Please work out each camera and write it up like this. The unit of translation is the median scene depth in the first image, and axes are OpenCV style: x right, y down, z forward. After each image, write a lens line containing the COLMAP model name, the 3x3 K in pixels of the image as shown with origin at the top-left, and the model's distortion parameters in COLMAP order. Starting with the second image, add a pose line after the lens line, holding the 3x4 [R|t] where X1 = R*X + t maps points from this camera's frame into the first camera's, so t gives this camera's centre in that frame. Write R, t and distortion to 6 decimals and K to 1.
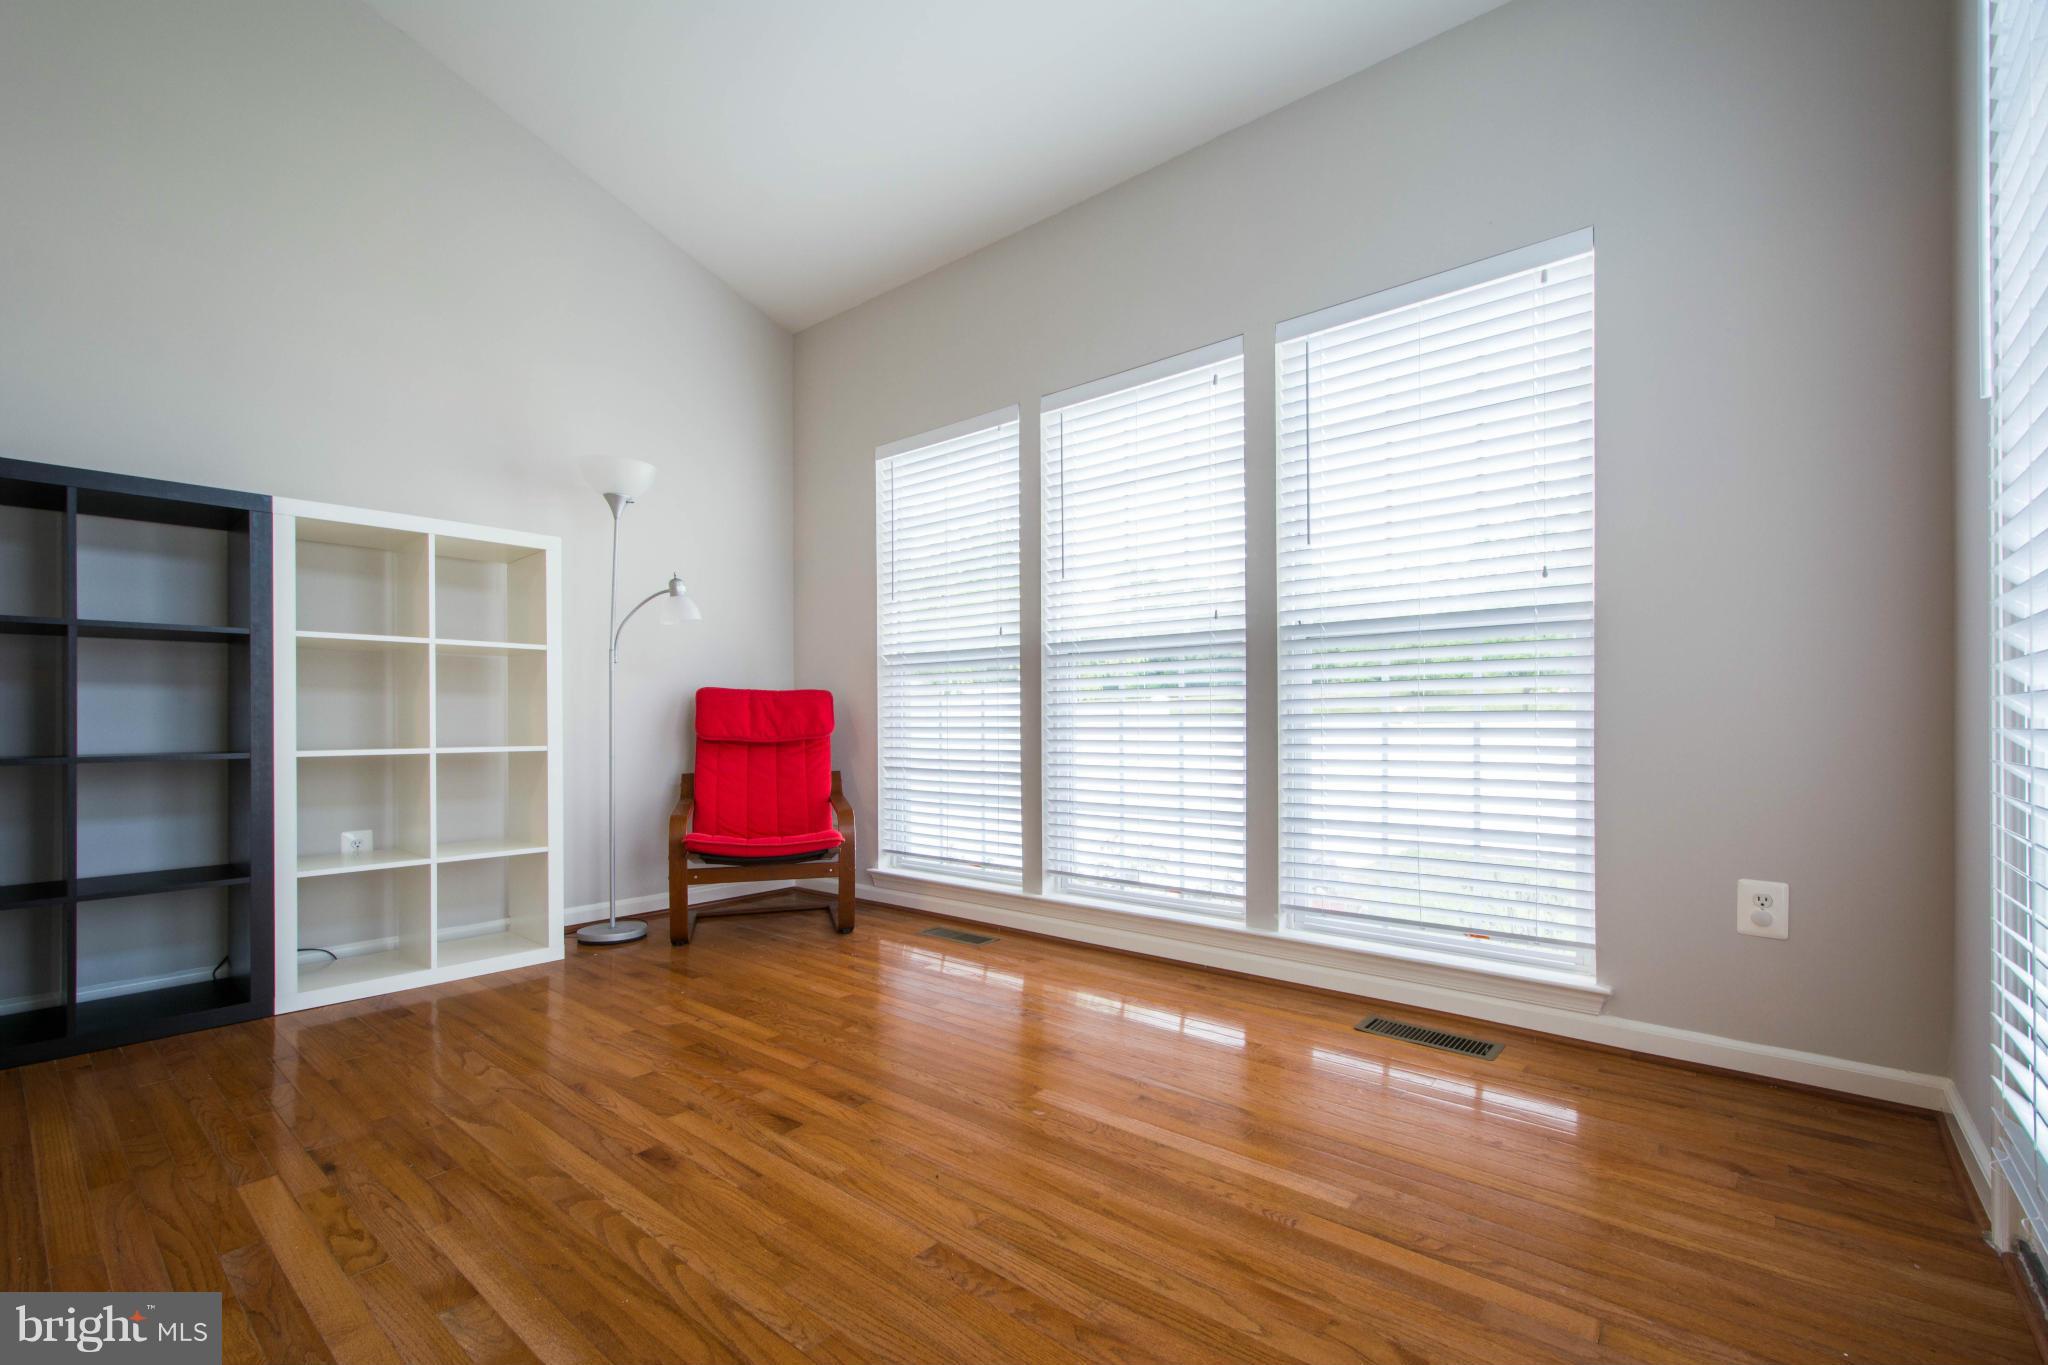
lens RADIAL K [[883.7, 0, 1004.4], [0, 883.7, 718.8], [0, 0, 1]] dist [0.002894, 0.000280]
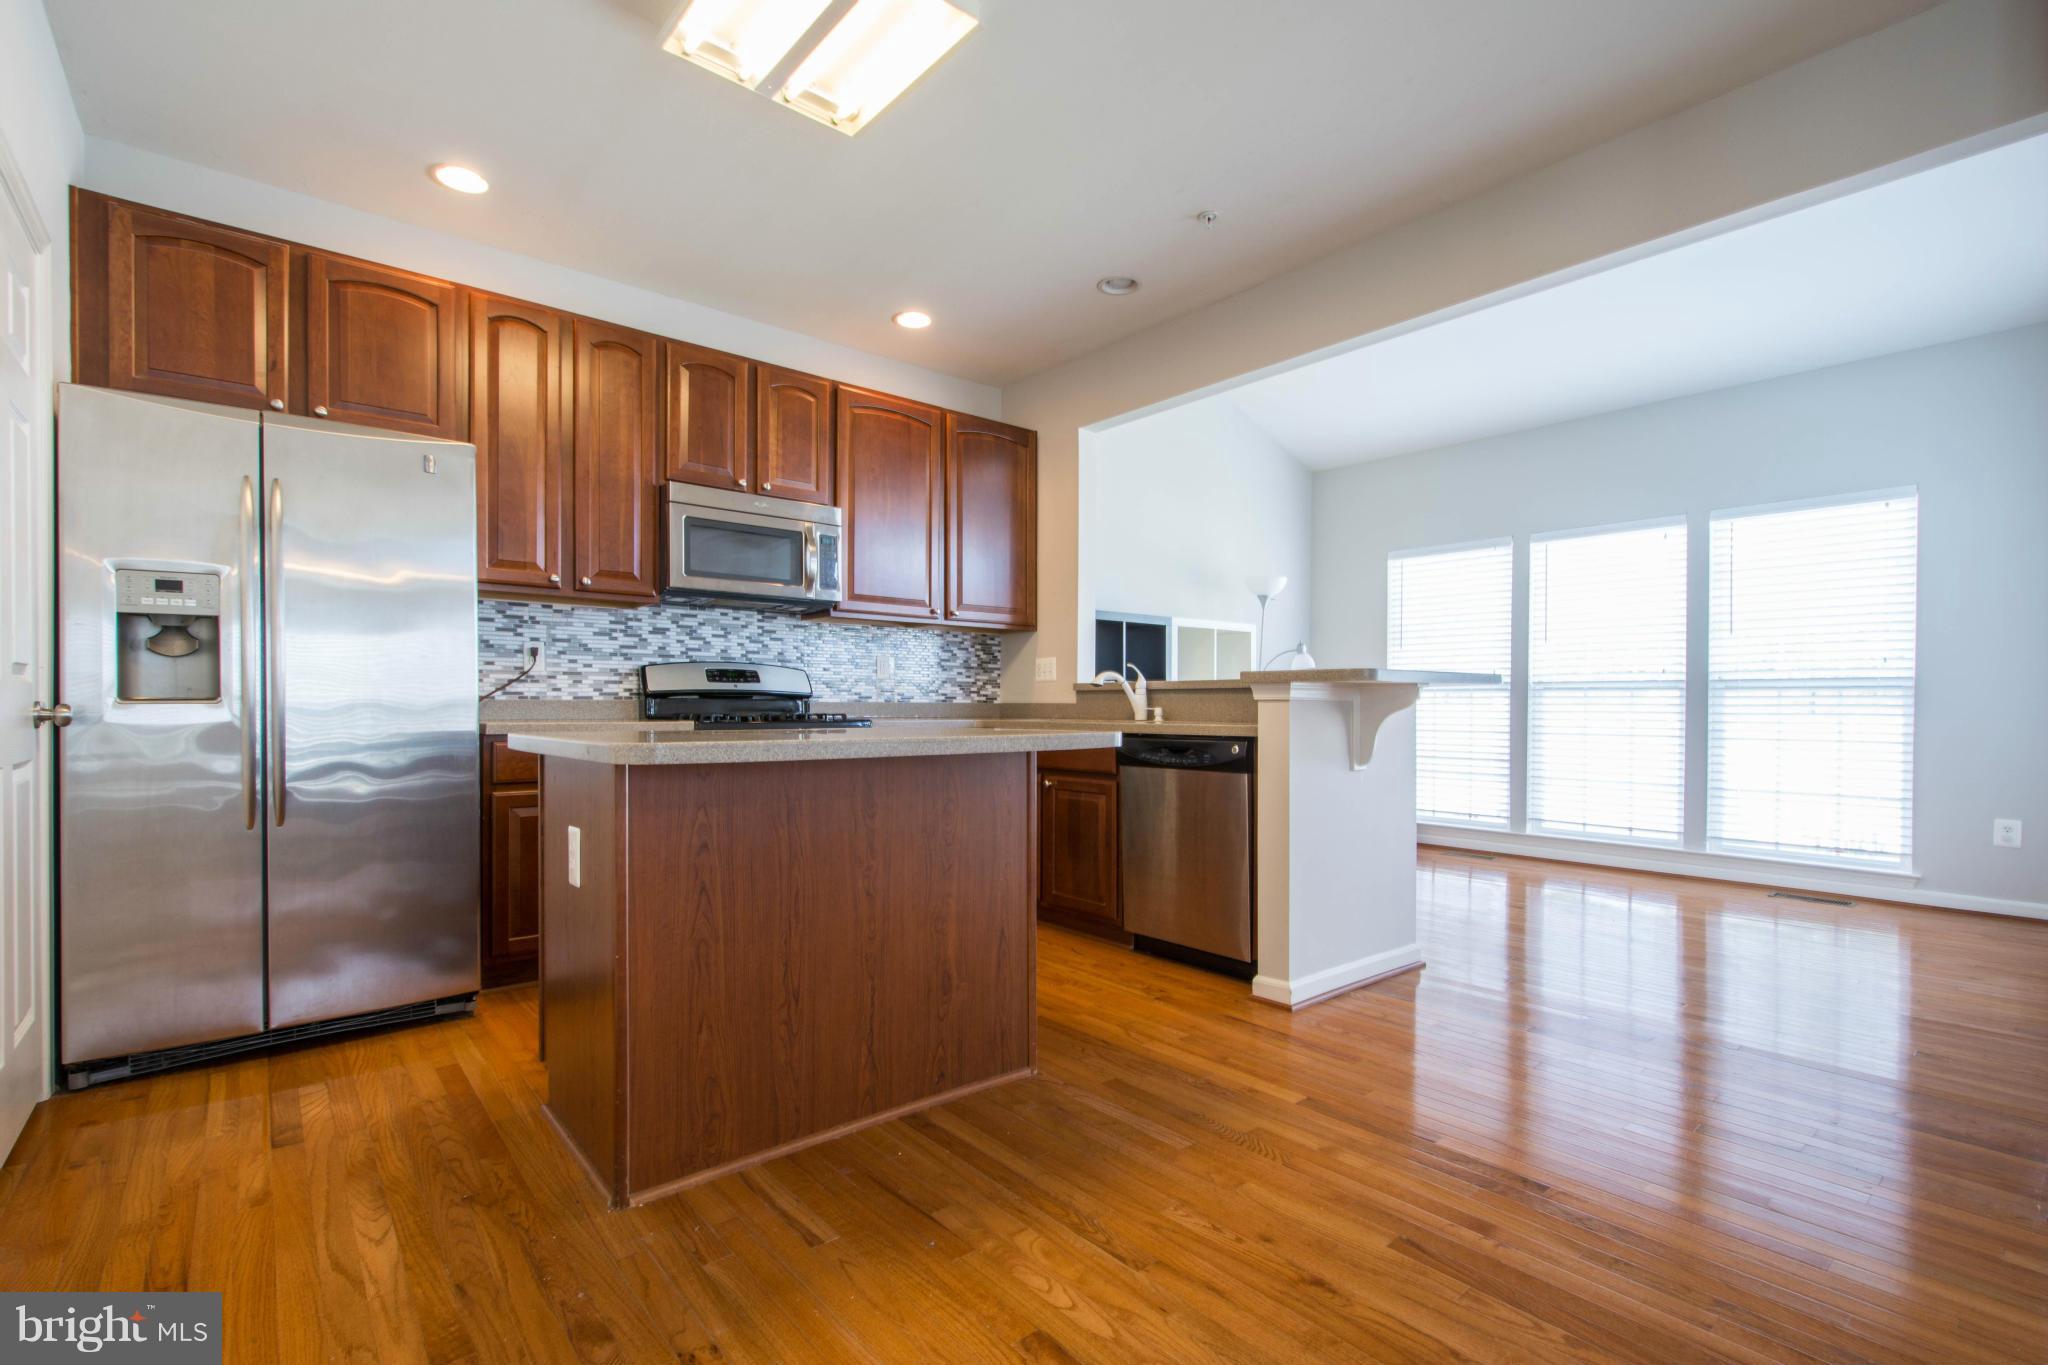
lens RADIAL K [[927.1, 0, 1012.1], [0, 927.1, 713.3], [0, 0, 1]] dist [0.001484, -0.000840]
pose [[0.985784, 0.009665, -0.167741, -0.757918], [-0.007627, 0.999889, 0.012788, -0.050153], [0.167846, -0.011326, 0.985748, -1.077474]]
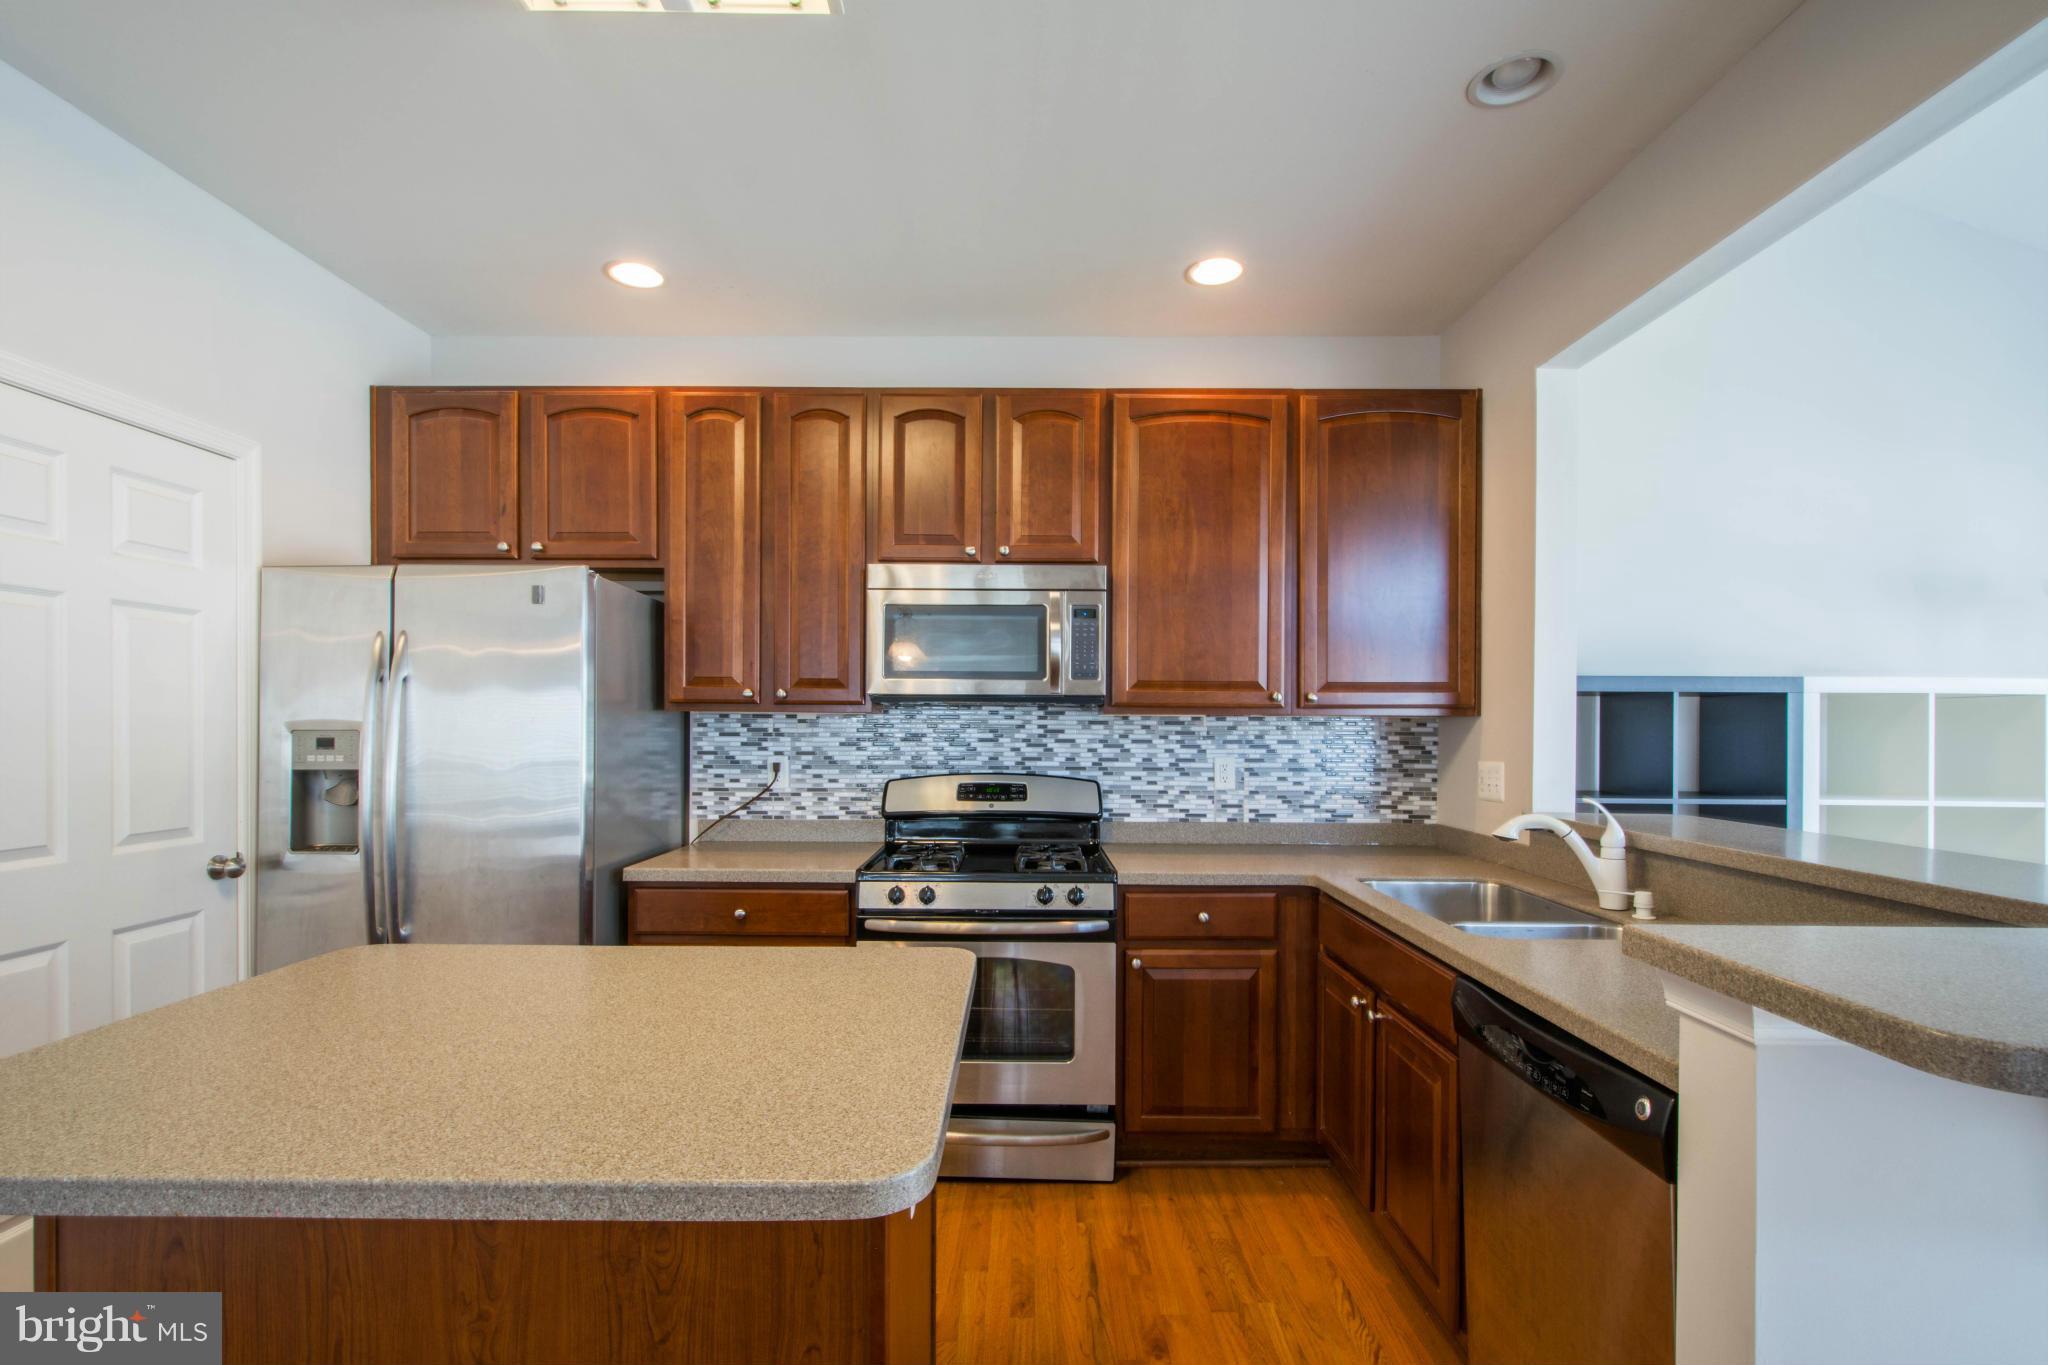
lens RADIAL K [[927.1, 0, 1012.7], [0, 927.1, 730.9], [0, 0, 1]] dist [-0.000447, -0.000433]
pose [[0.649085, 0.010475, -0.760644, -0.540984], [-0.004808, 0.999942, 0.009668, -0.175447], [0.760701, -0.002618, 0.649098, -0.437082]]
